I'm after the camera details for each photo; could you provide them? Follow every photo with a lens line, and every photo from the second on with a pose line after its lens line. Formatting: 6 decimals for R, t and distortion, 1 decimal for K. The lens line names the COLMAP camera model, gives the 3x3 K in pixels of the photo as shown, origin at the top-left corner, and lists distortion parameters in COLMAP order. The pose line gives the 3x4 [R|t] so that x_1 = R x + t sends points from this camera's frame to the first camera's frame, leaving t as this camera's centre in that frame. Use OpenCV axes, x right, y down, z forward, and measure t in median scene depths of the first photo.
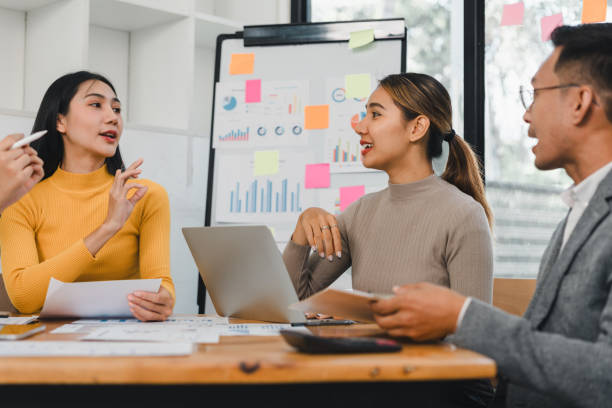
lens RADIAL K [[976.4, 0, 321.4], [0, 976.4, 196.5], [0, 0, 1]] dist [-0.023248, 0.000000]
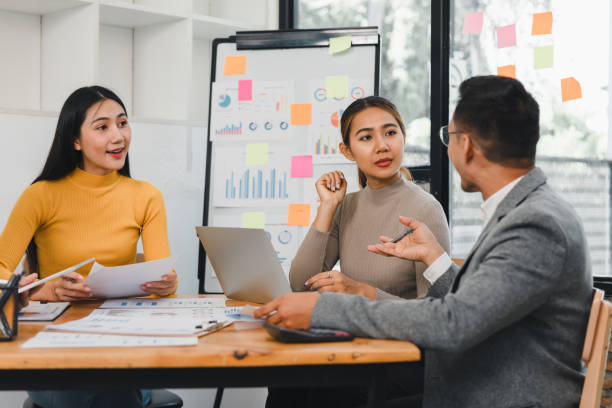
lens RADIAL K [[976.4, 0, 322.4], [0, 976.4, 223.4], [0, 0, 1]] dist [-0.023248, 0.000000]
pose [[0.999989, -0.001624, 0.004472, 0.015003], [0.001226, 0.996162, 0.087520, -0.054373], [-0.004597, -0.087514, 0.996153, -0.147664]]
